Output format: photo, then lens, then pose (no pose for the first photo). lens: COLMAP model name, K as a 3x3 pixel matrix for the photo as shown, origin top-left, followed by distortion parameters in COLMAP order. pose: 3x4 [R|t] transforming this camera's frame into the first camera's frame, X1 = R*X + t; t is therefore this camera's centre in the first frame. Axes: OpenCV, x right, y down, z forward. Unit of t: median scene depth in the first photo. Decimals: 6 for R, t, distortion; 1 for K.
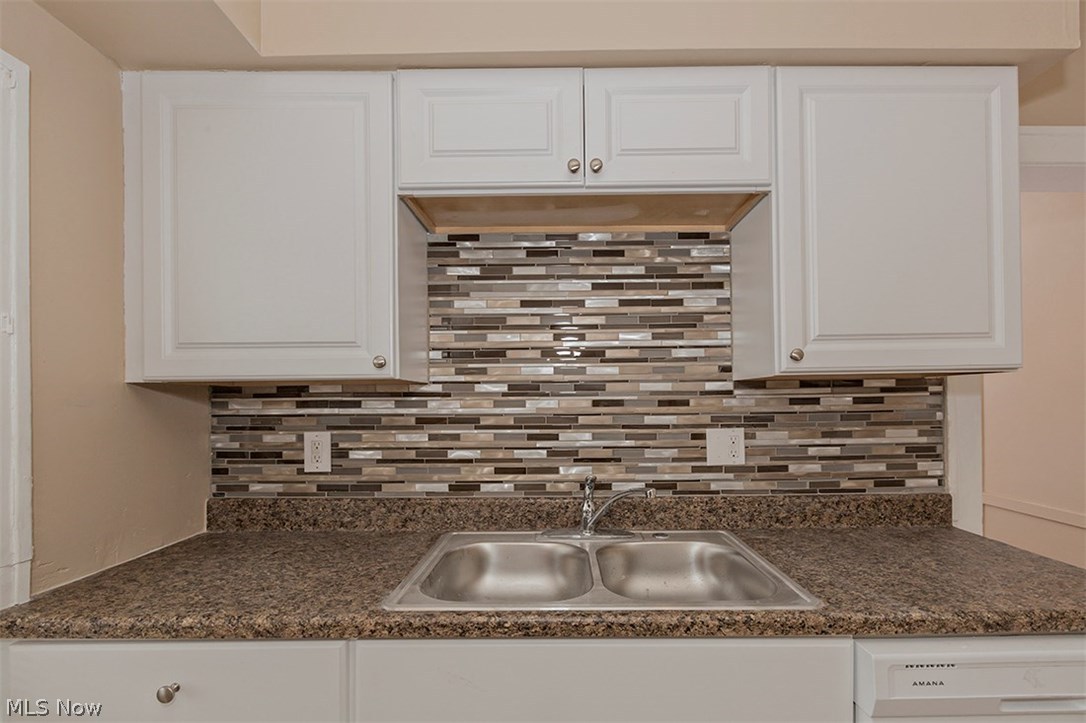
lens RADIAL K [[500.4, 0, 568.0], [0, 500.4, 400.0], [0, 0, 1]] dist [-0.000055, 0.000284]
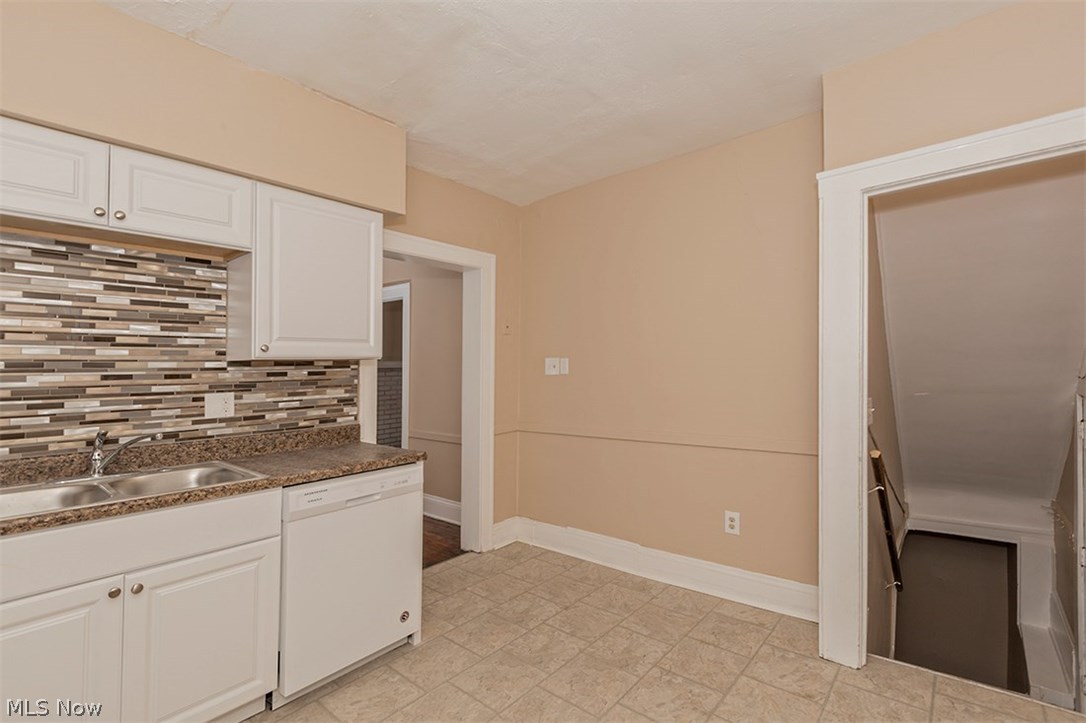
lens RADIAL K [[493.2, 0, 547.0], [0, 493.2, 345.0], [0, 0, 1]] dist [0.000642, -0.000656]
pose [[0.654149, 0.034411, 0.755582, -0.163714], [0.009394, 0.998518, -0.053608, 0.001472], [-0.756307, 0.042165, 0.652857, -0.702887]]
